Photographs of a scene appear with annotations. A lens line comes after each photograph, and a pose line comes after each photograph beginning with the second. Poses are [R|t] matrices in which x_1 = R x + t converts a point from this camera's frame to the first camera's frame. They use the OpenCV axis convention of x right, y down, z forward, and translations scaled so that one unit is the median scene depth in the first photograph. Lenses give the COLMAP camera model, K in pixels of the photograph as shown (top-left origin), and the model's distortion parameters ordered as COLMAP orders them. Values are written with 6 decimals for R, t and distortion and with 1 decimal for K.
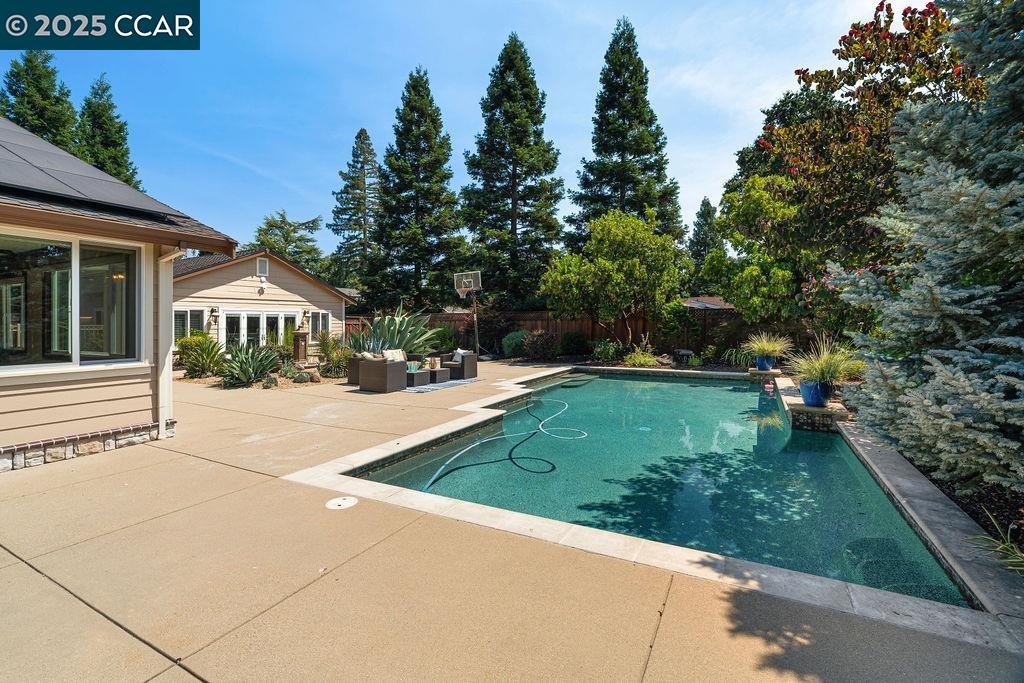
lens RADIAL K [[466.0, 0, 526.3], [0, 466.0, 301.8], [0, 0, 1]] dist [-0.022366, 0.000242]
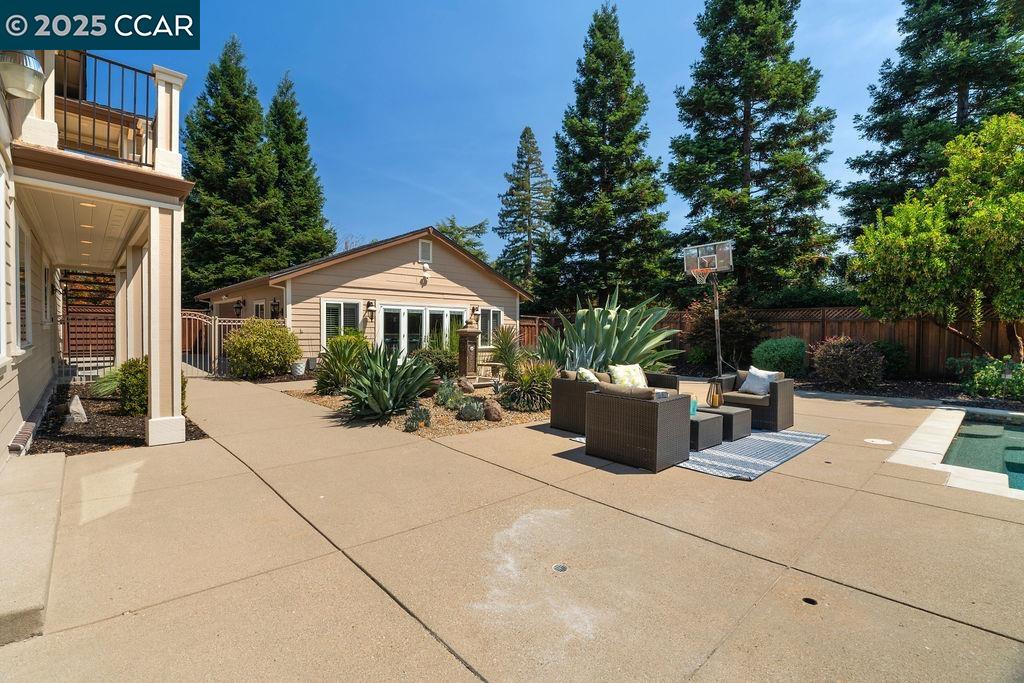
lens RADIAL K [[466.0, 0, 526.3], [0, 466.0, 301.8], [0, 0, 1]] dist [-0.022366, 0.000242]
pose [[0.946489, -0.002251, -0.322727, -0.119397], [-0.003591, 0.999840, -0.017504, 0.021610], [0.322715, 0.017726, 0.946330, 0.243223]]
